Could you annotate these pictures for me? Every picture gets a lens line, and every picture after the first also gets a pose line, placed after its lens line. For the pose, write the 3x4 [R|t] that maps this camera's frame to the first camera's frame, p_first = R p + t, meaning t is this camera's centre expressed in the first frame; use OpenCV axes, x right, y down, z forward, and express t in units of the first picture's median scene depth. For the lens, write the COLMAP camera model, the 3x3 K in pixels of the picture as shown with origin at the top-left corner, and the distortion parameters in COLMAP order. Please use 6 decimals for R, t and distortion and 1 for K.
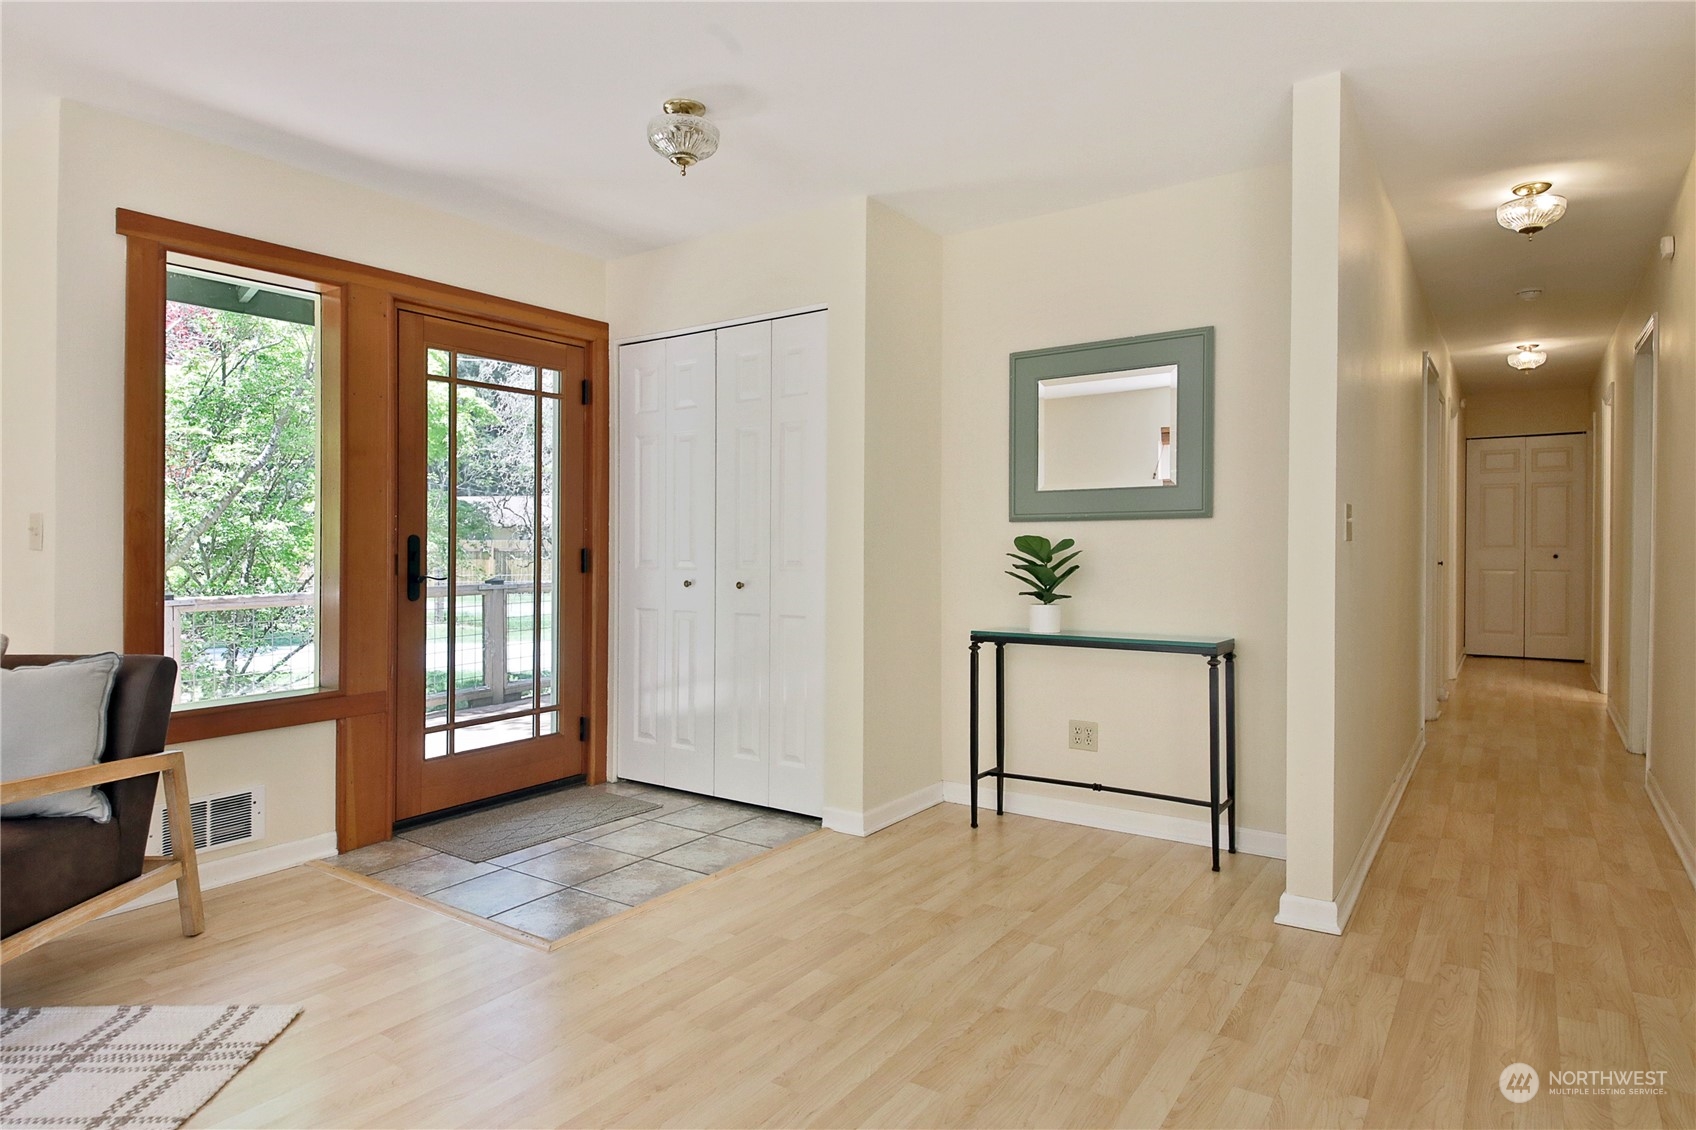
lens RADIAL K [[930.7, 0, 815.5], [0, 930.7, 535.9], [0, 0, 1]] dist [0.033615, -0.030808]
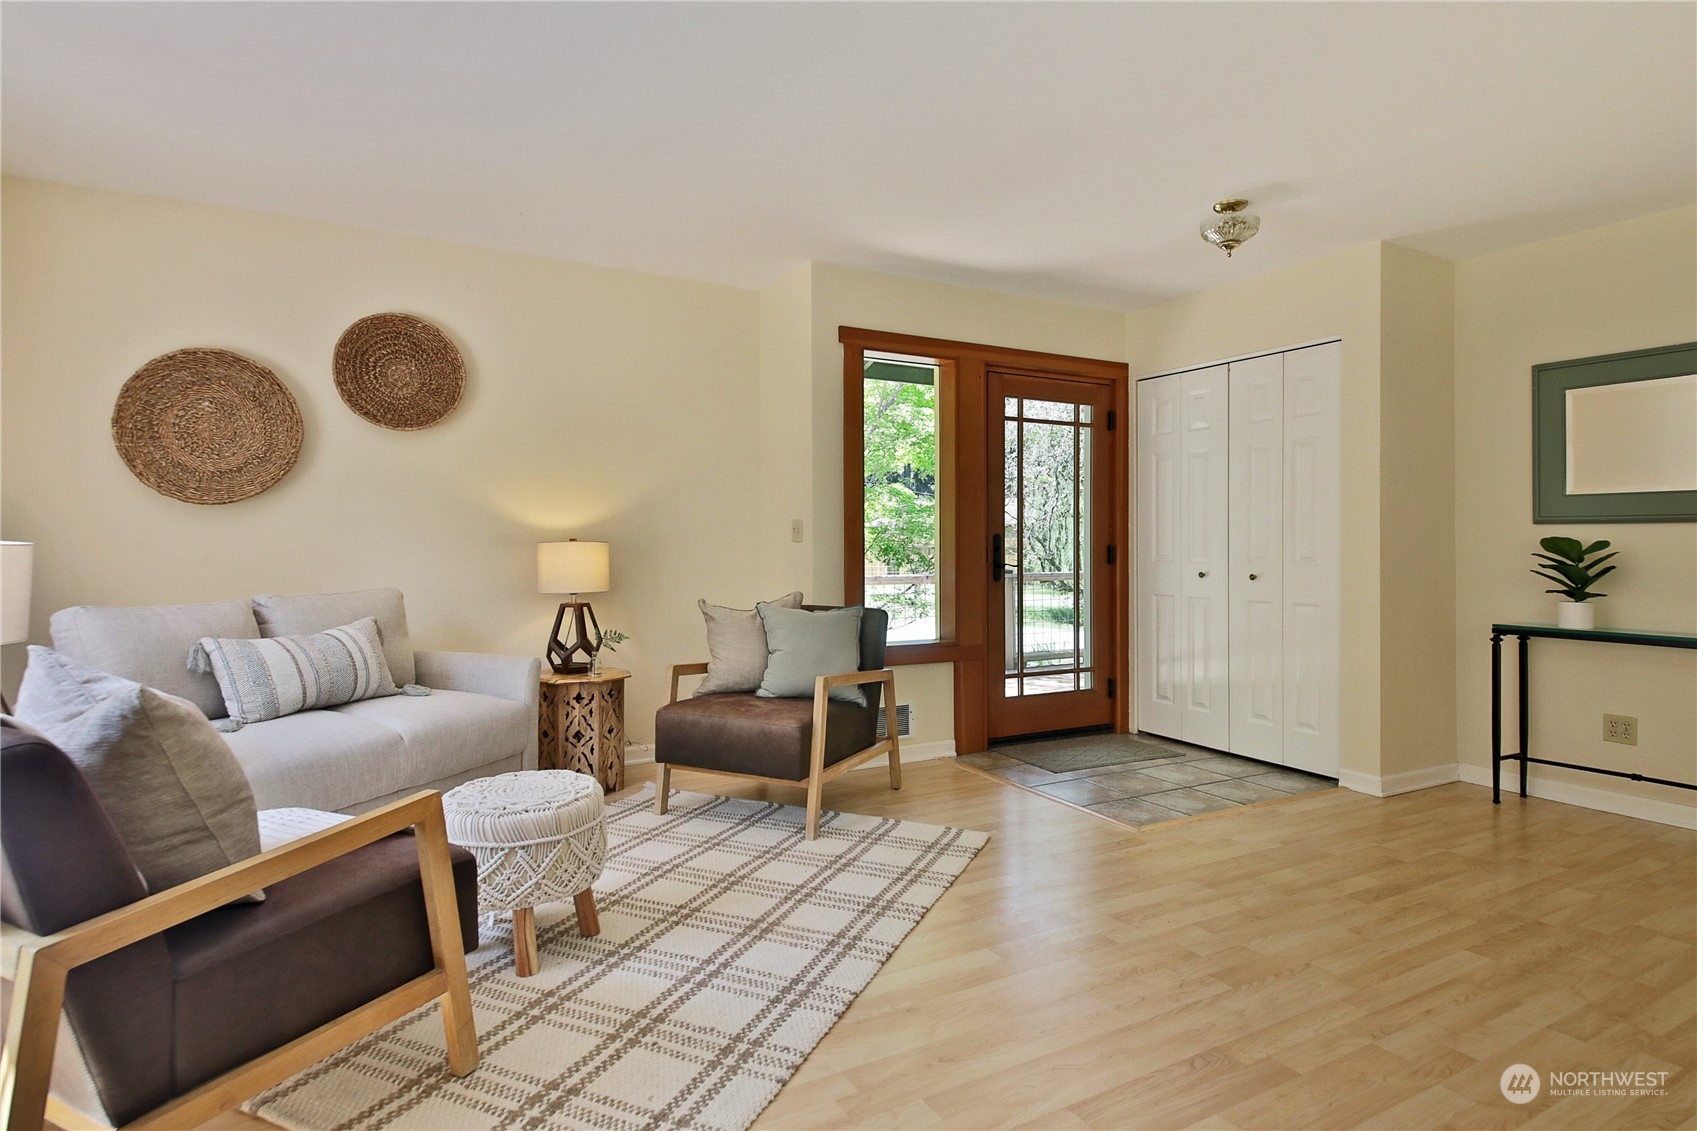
lens RADIAL K [[877.4, 0, 845.5], [0, 877.4, 522.7], [0, 0, 1]] dist [0.039459, -0.037974]
pose [[0.909279, 0.000090, -0.416188, -0.091710], [-0.005667, 0.999910, -0.012165, 0.000153], [0.416149, 0.013420, 0.909197, -0.266334]]
